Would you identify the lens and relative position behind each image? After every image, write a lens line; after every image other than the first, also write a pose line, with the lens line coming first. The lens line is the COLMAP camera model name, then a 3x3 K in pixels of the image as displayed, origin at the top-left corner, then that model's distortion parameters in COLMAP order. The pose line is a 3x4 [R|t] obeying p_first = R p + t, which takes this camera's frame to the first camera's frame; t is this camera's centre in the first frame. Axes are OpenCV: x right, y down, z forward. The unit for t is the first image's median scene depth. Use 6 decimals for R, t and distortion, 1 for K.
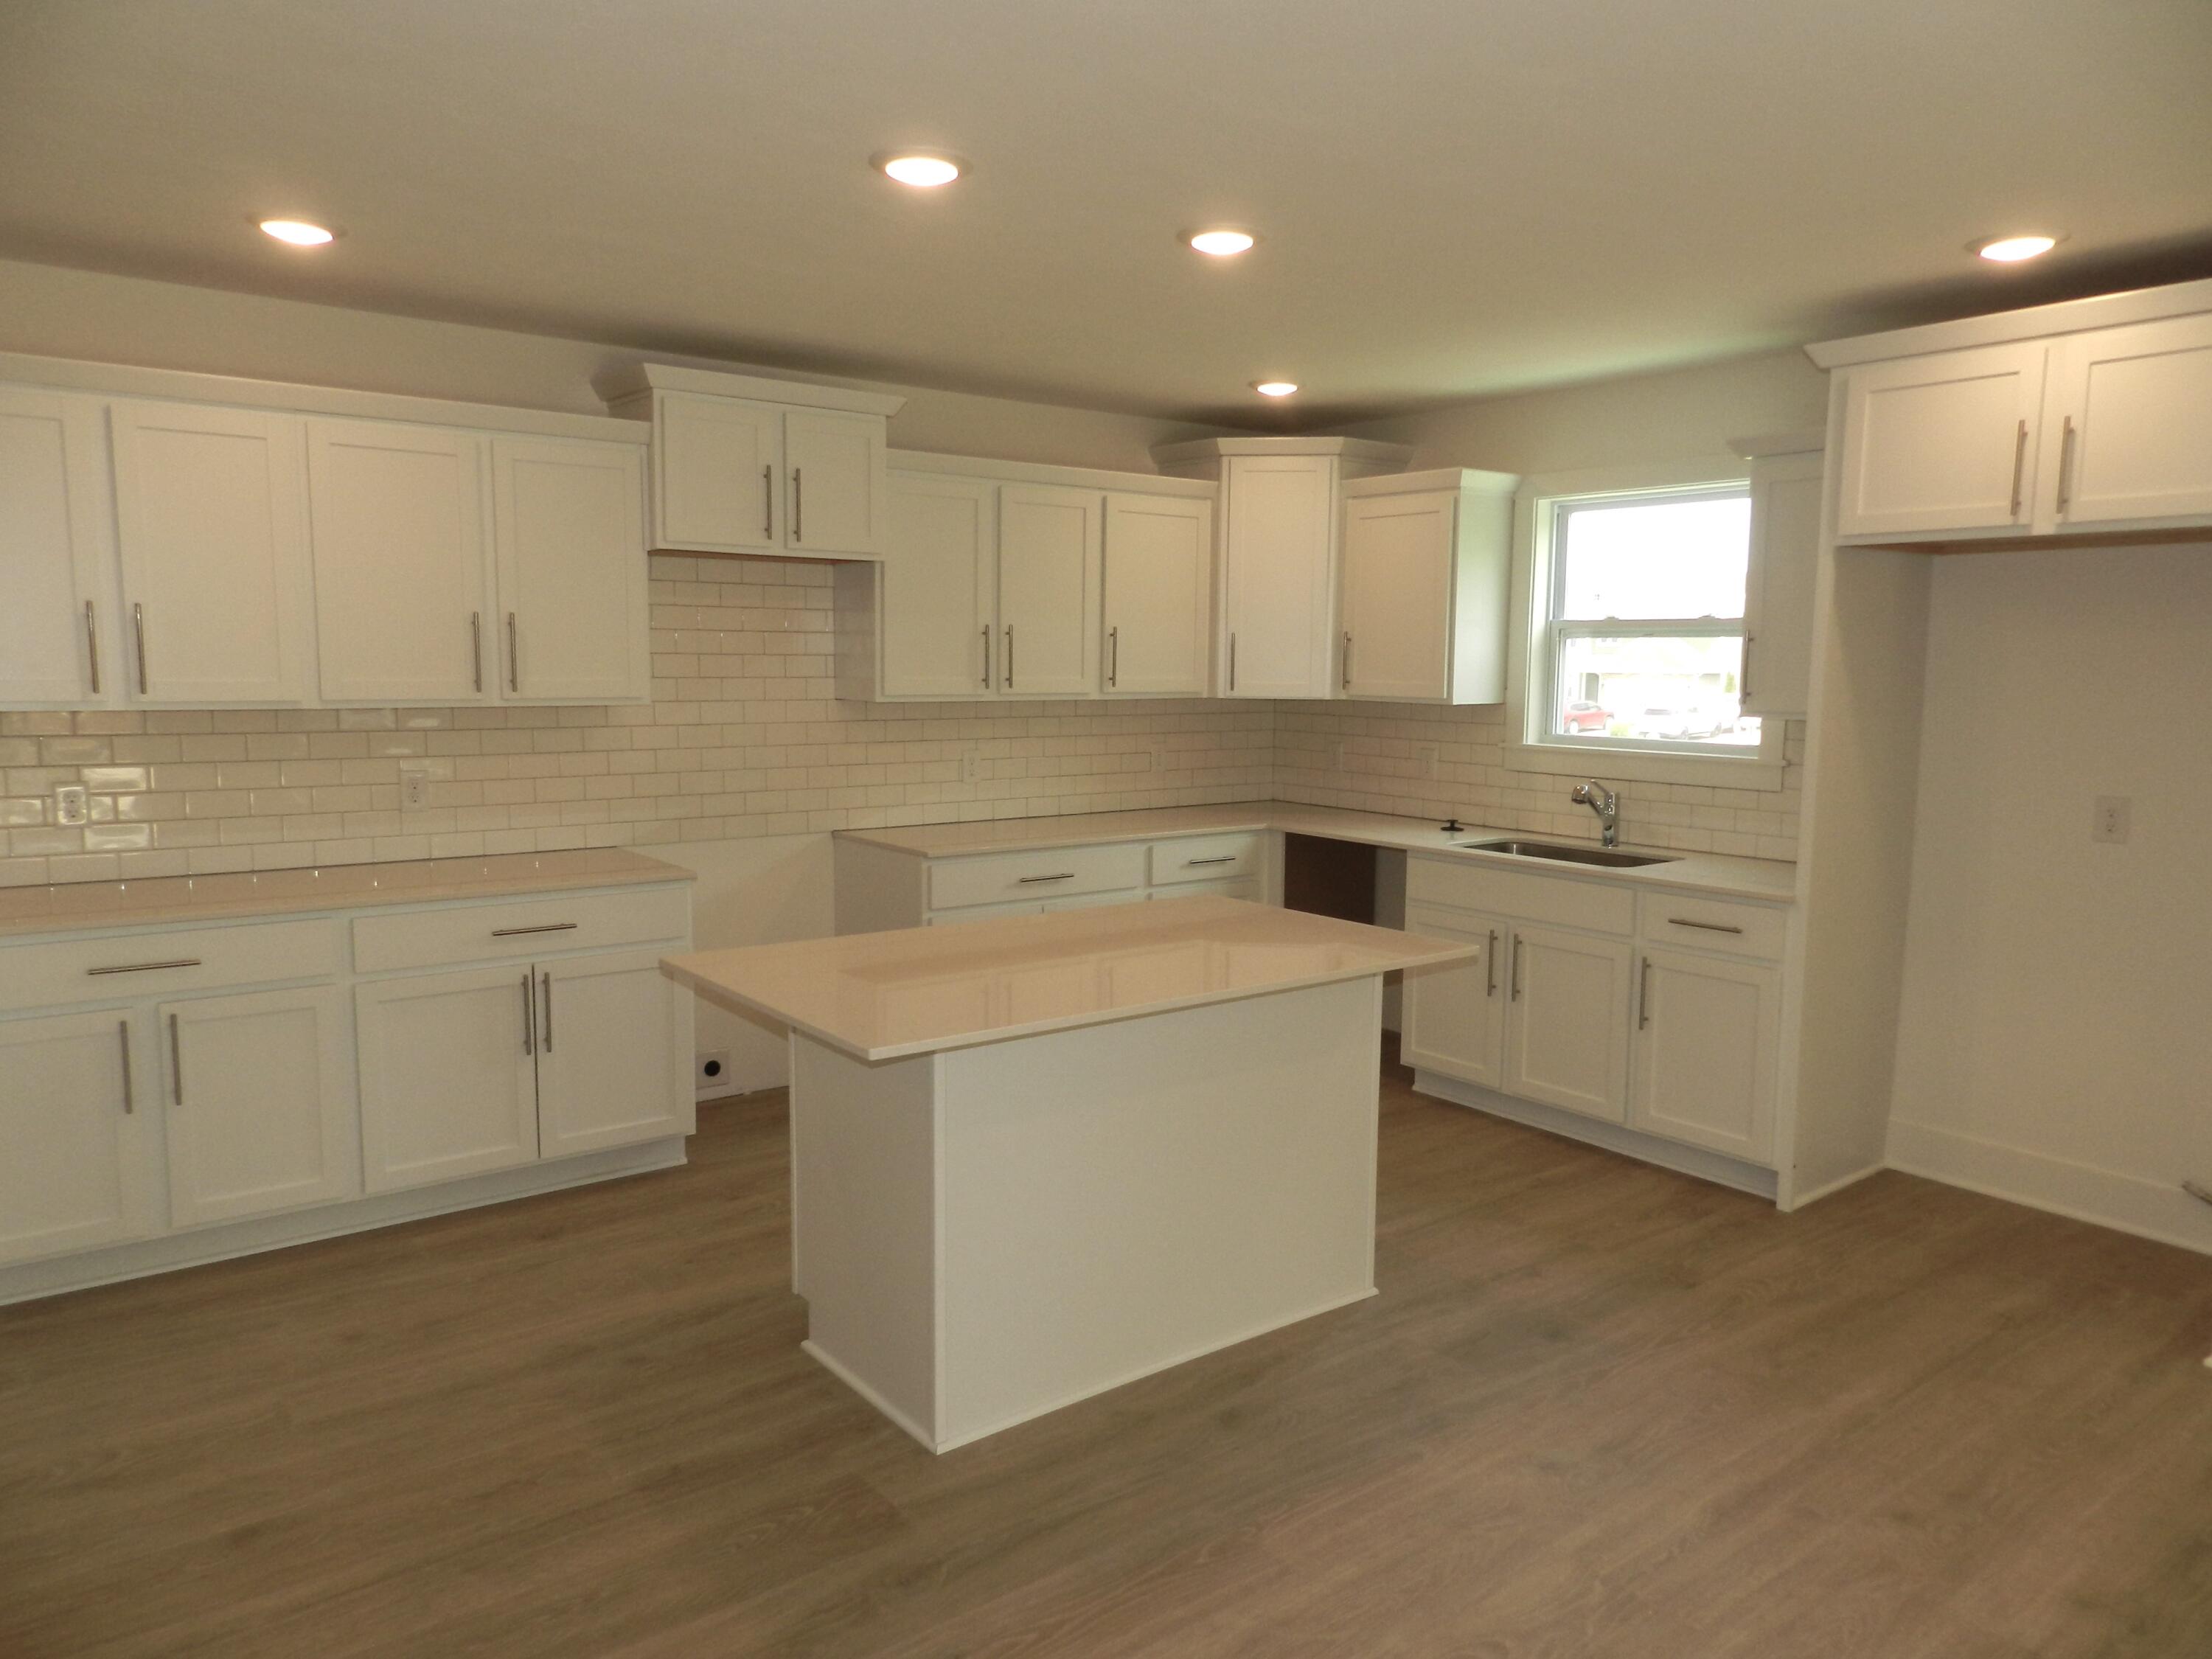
lens RADIAL K [[1493.7, 0, 1080.0], [0, 1493.7, 827.6], [0, 0, 1]] dist [0.005047, 0.001967]
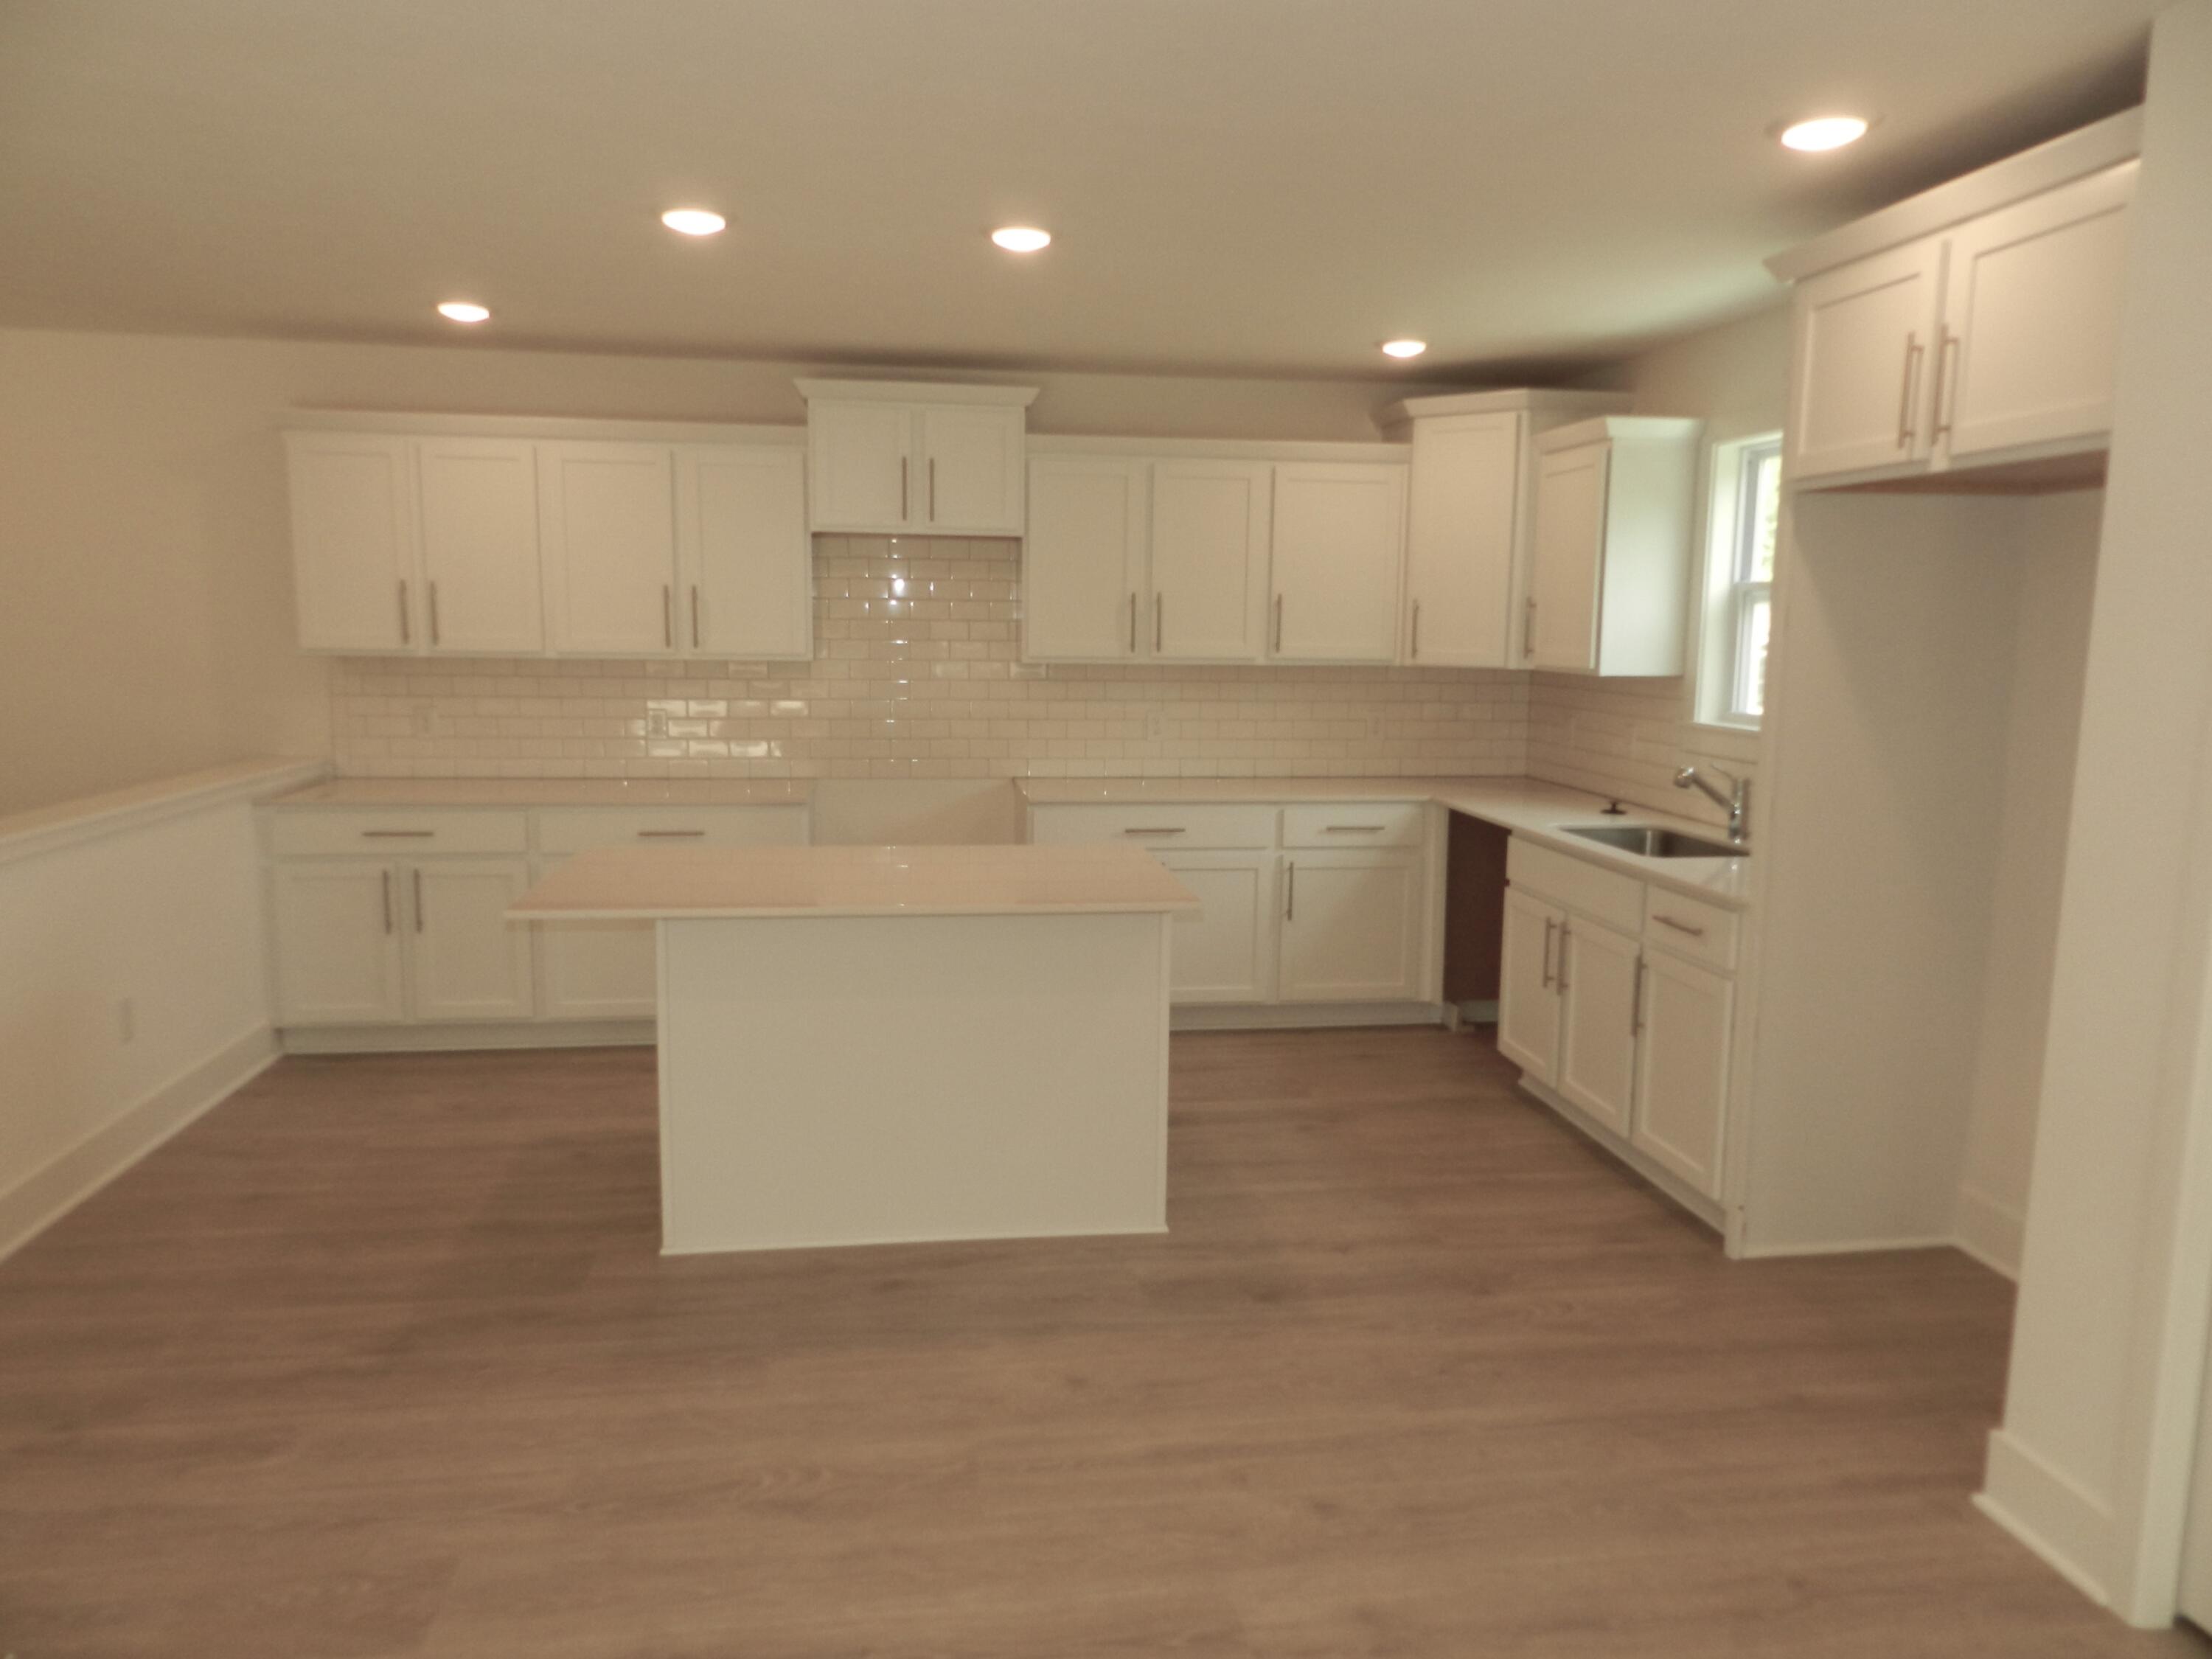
lens RADIAL K [[1493.7, 0, 1080.0], [0, 1493.7, 827.6], [0, 0, 1]] dist [0.005047, 0.001967]
pose [[0.872577, 0.068621, -0.483632, 0.478486], [-0.059667, 0.997643, 0.033902, -0.001273], [0.484818, -0.000725, 0.874615, 0.043255]]
